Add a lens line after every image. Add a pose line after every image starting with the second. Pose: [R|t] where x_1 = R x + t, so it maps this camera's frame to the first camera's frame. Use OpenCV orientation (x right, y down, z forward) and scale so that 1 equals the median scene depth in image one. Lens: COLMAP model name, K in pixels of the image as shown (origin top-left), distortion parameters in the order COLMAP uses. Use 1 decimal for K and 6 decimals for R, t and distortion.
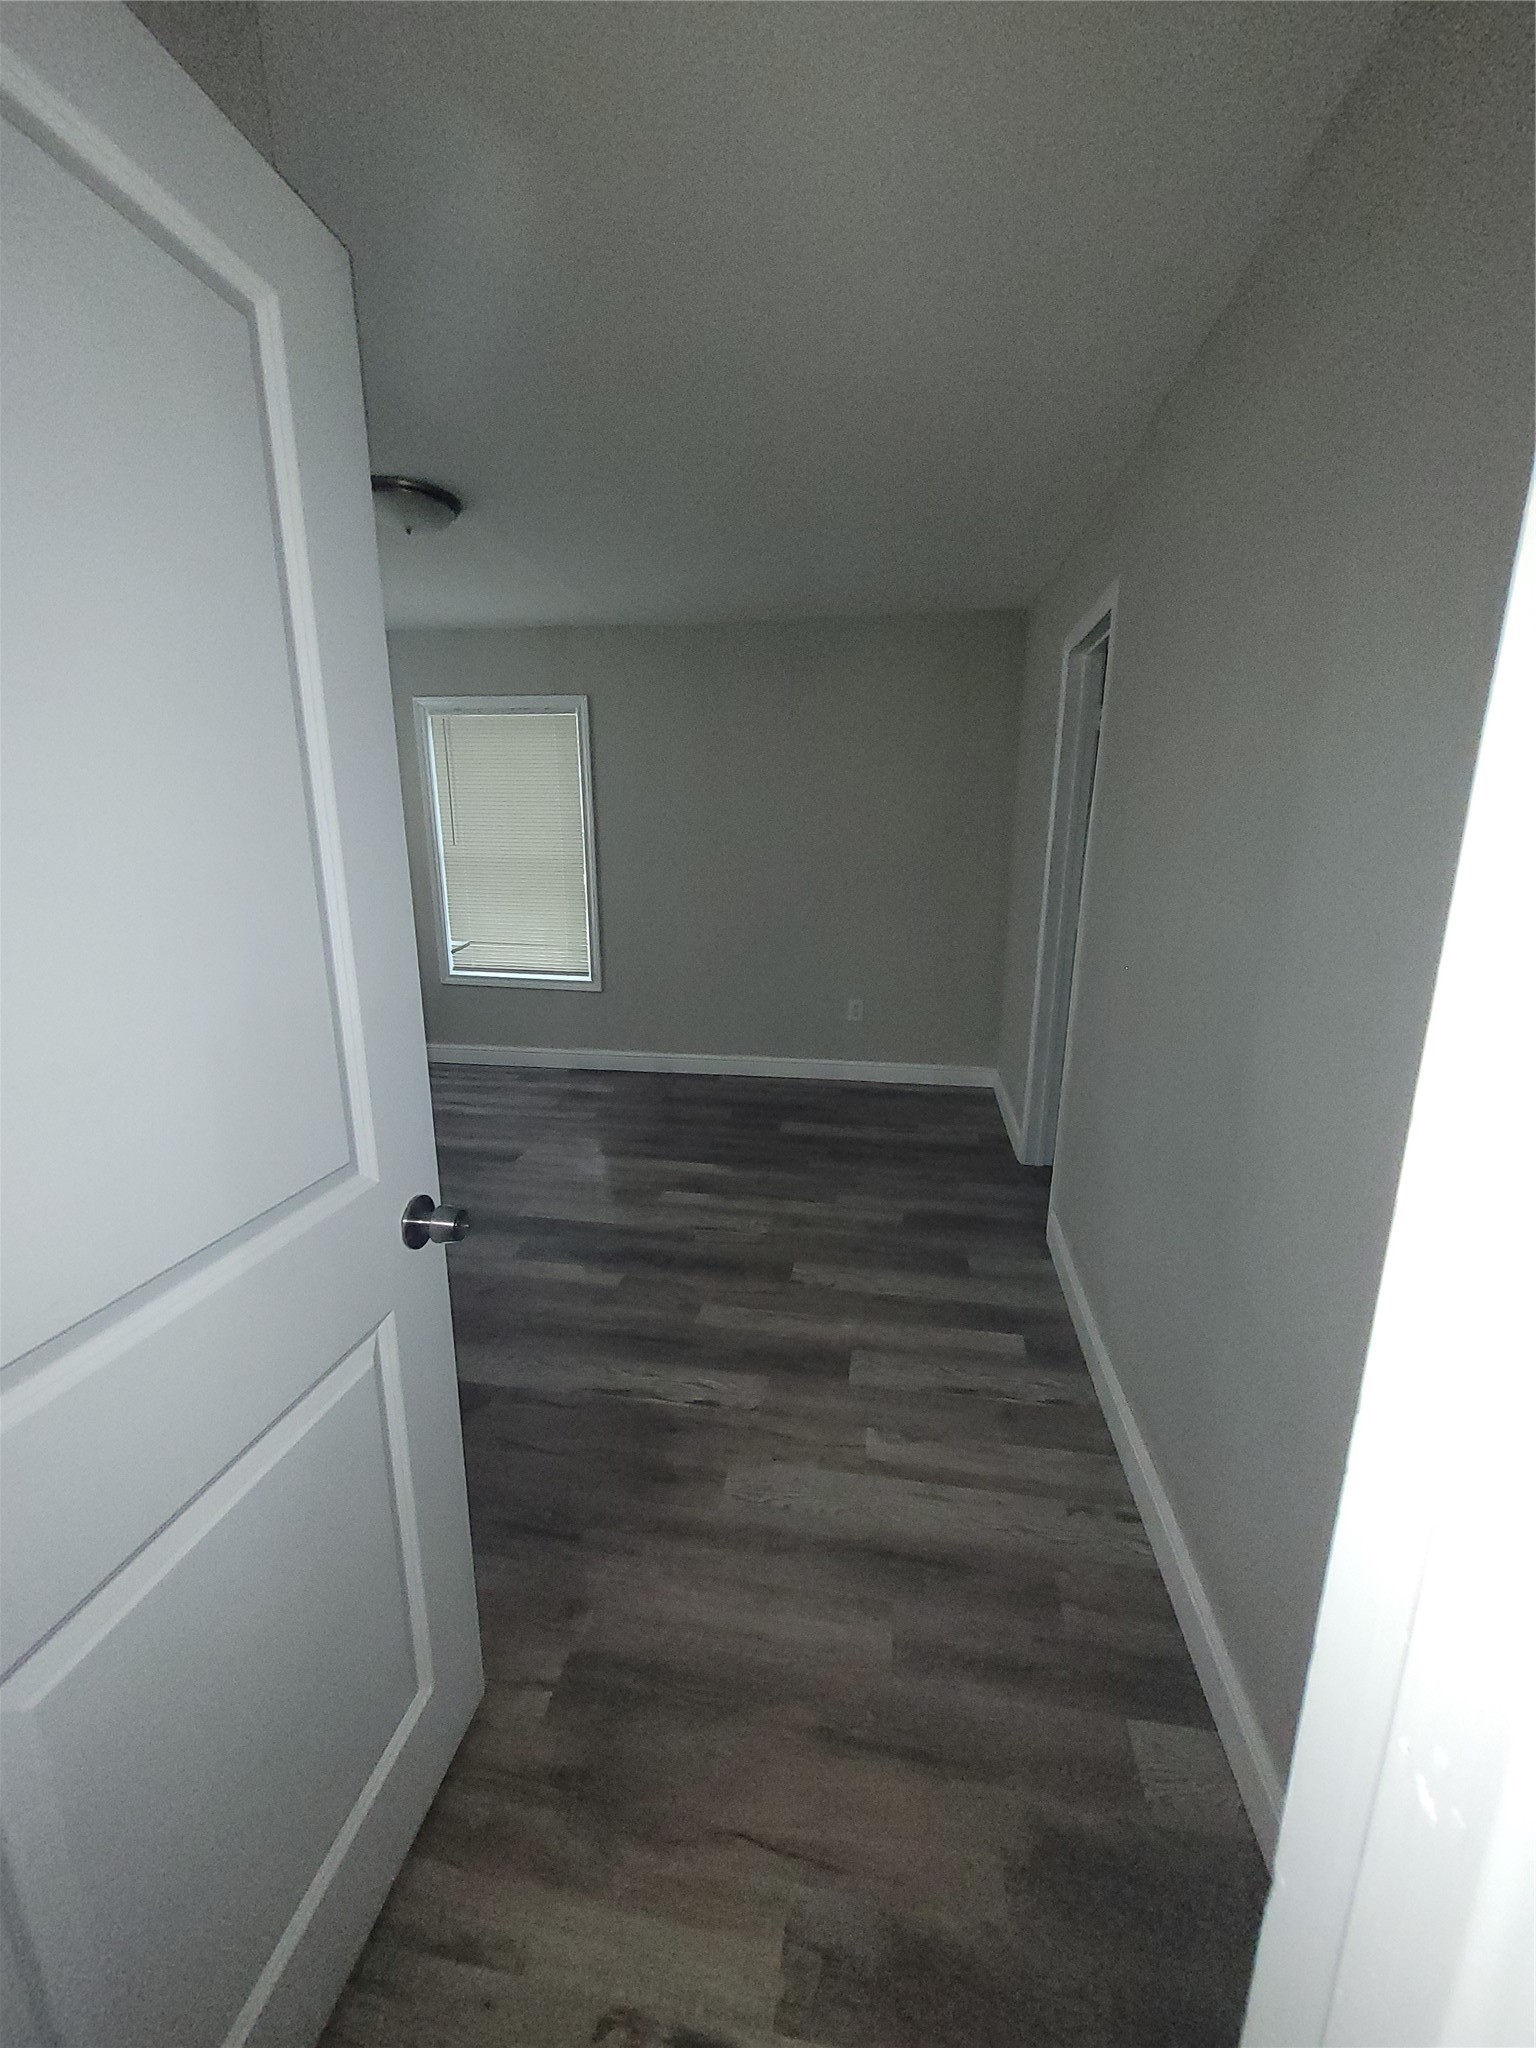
lens RADIAL K [[795.7, 0, 779.4], [0, 795.7, 1022.2], [0, 0, 1]] dist [0.000005, -0.000134]
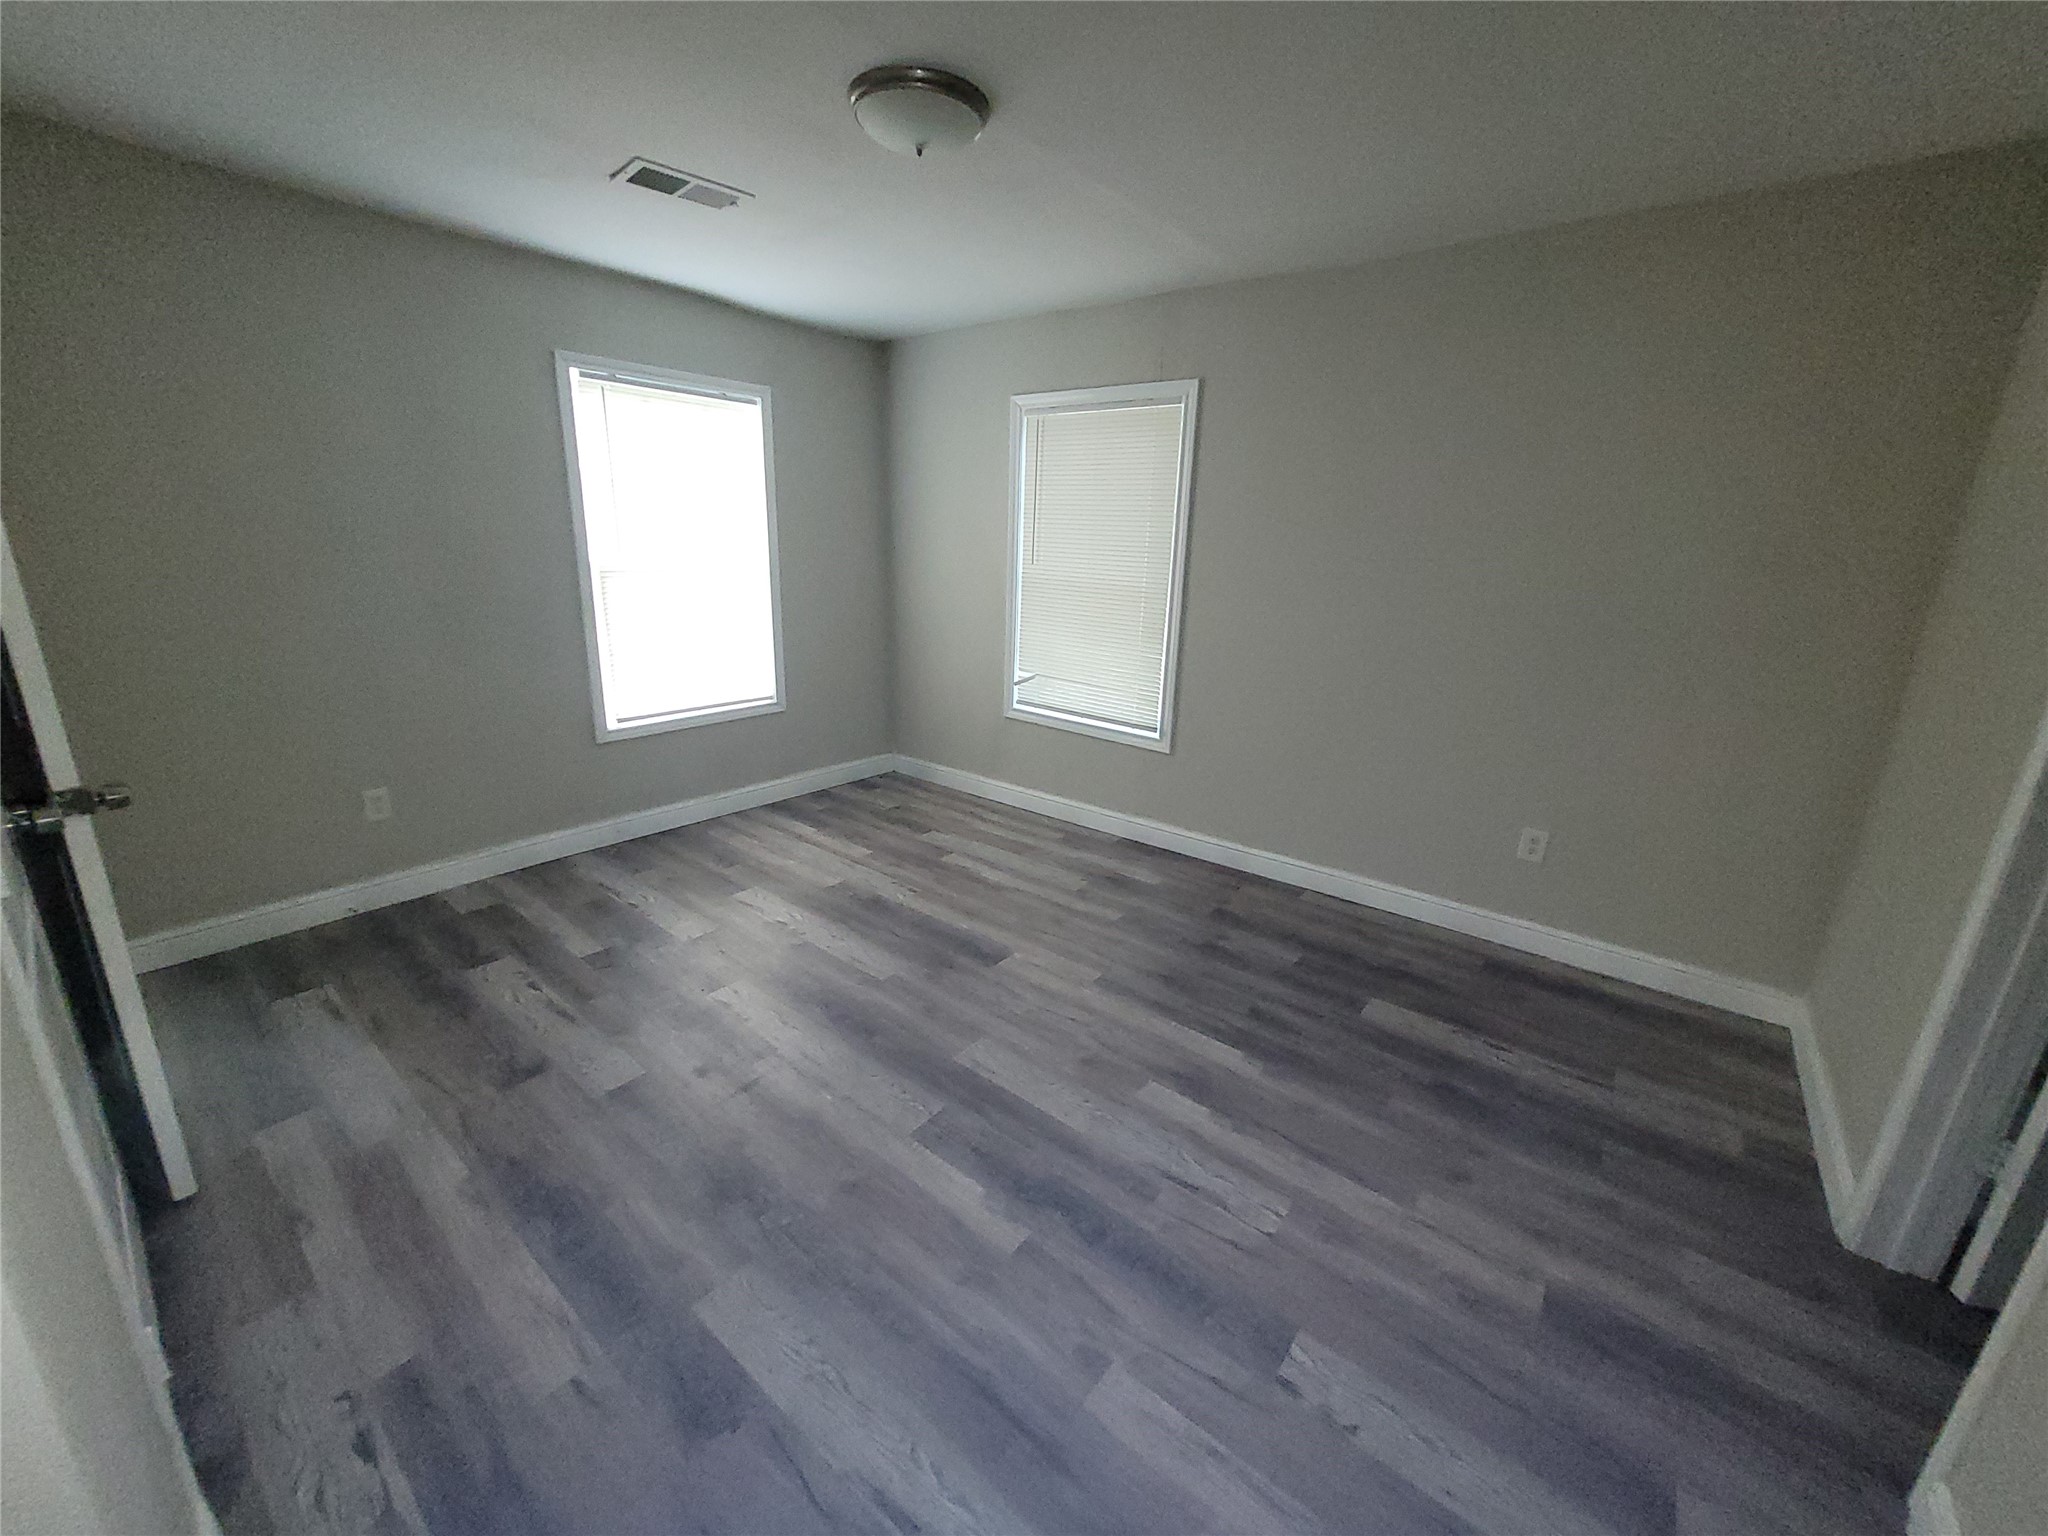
lens RADIAL K [[795.7, 0, 1022.9], [0, 795.7, 754.2], [0, 0, 1]] dist [0.000005, -0.000134]
pose [[0.866401, 0.153193, -0.475269, 0.035978], [-0.141053, 0.988099, 0.061359, -0.076349], [0.479012, 0.013877, 0.877699, 0.254240]]
